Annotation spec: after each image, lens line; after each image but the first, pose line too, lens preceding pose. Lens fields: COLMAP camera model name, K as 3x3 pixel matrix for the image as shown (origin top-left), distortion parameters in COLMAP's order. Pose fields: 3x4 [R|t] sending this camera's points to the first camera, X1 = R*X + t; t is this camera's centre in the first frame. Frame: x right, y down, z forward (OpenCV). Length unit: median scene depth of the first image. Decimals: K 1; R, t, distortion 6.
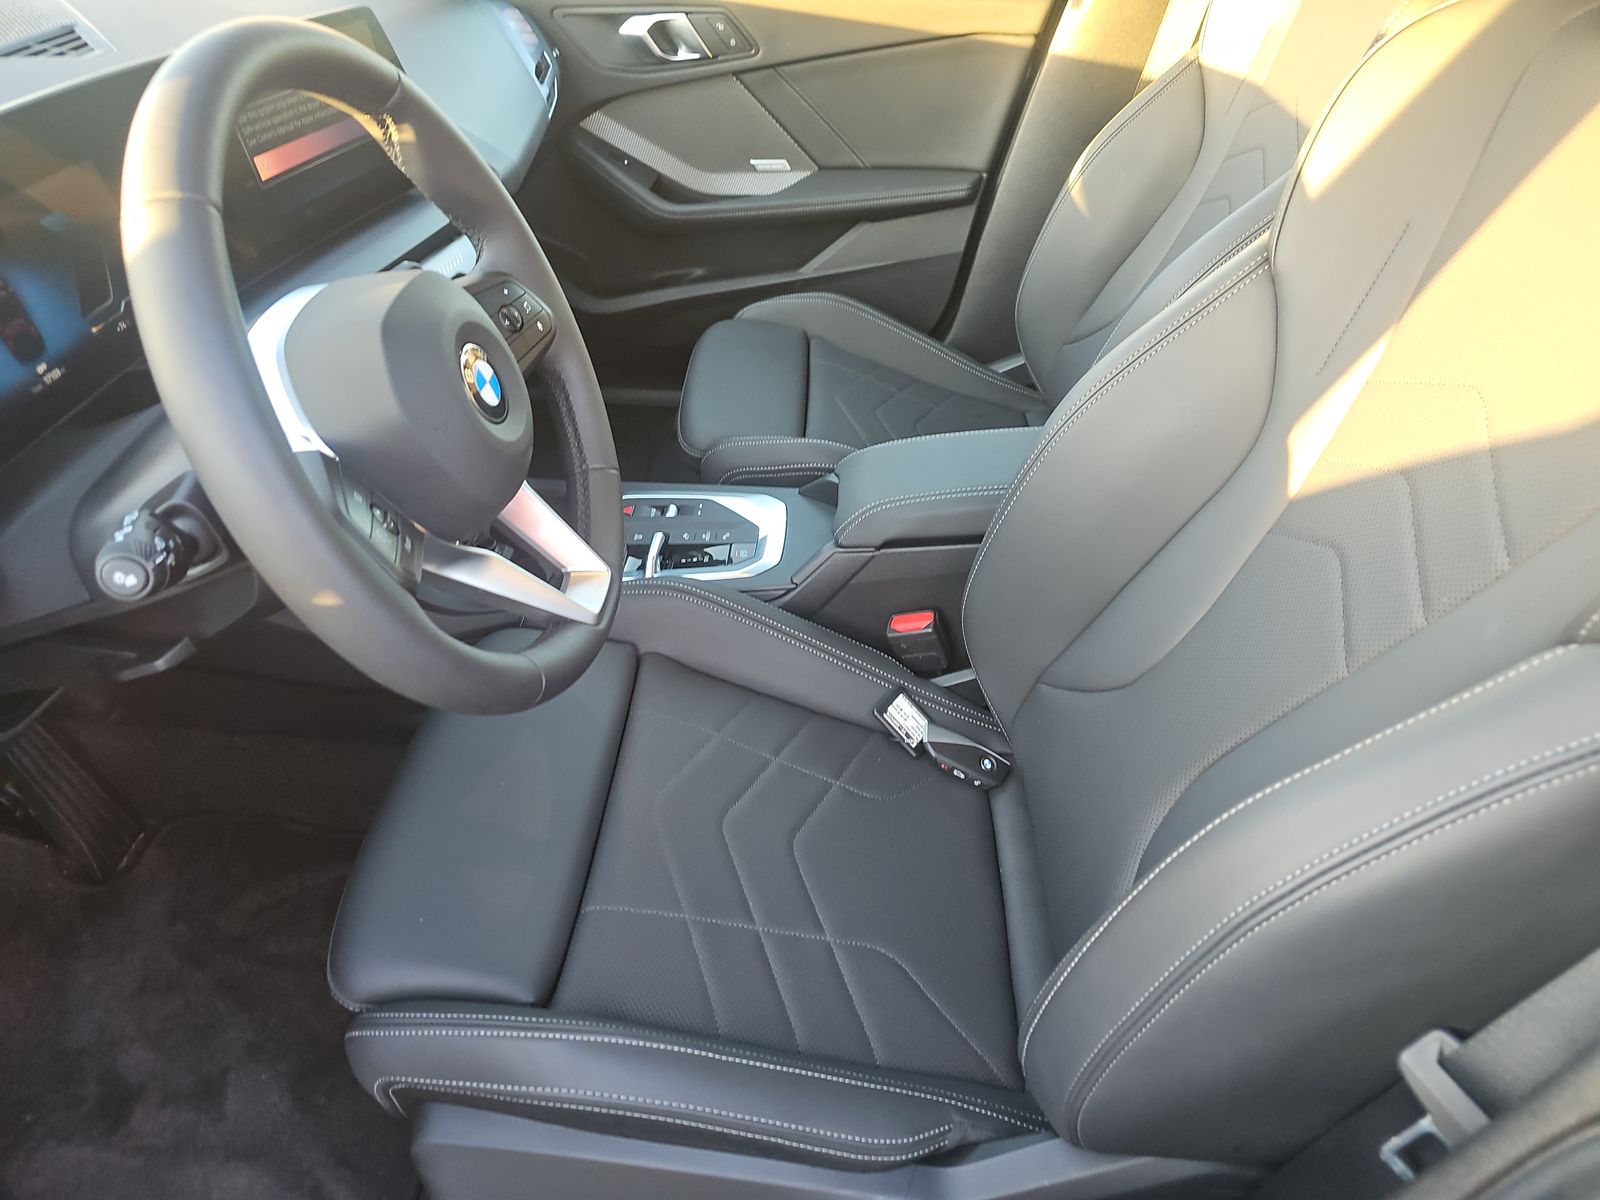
lens RADIAL K [[1059.4, 0, 821.0], [0, 1059.4, 598.1], [0, 0, 1]] dist [0.033620, -0.006420]
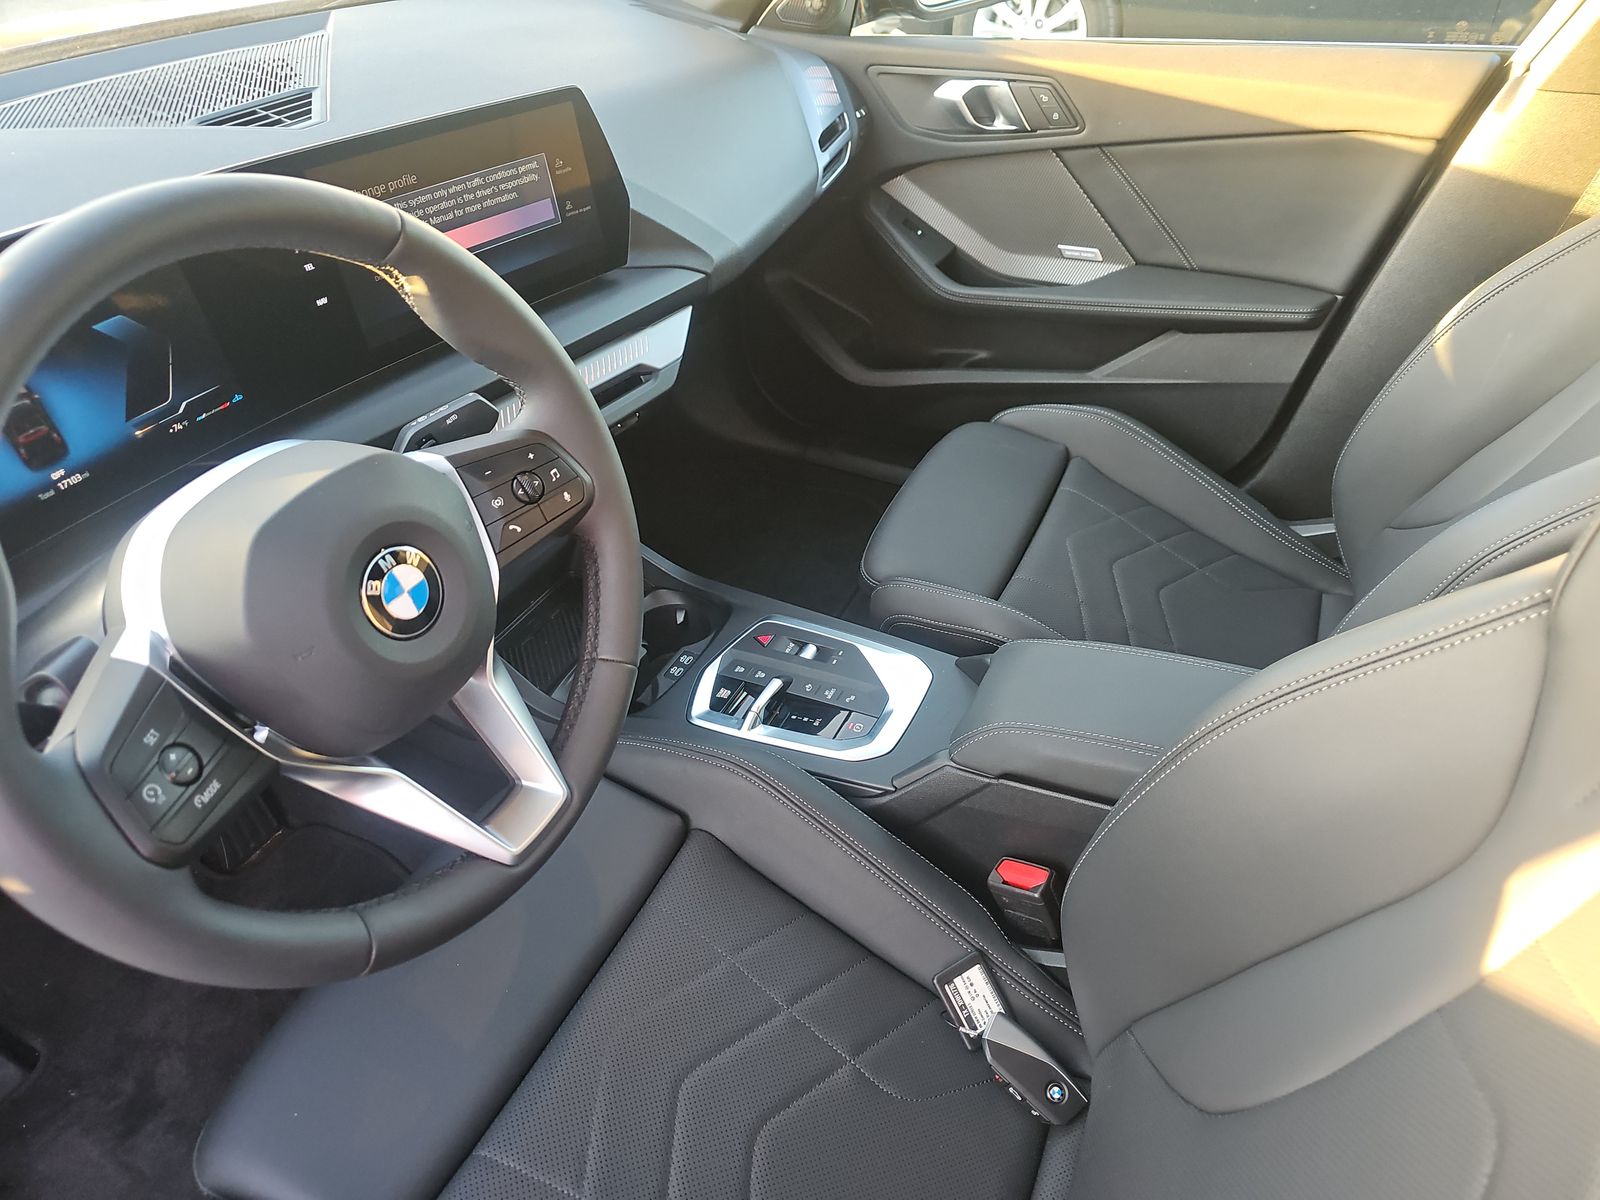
lens RADIAL K [[1028.1, 0, 929.6], [0, 1028.1, 543.3], [0, 0, 1]] dist [0.084758, -0.068516]
pose [[0.922964, 0.226646, -0.311077, 0.166689], [-0.226633, 0.973288, 0.036704, -0.186513], [0.311086, 0.036624, 0.949676, 0.168490]]
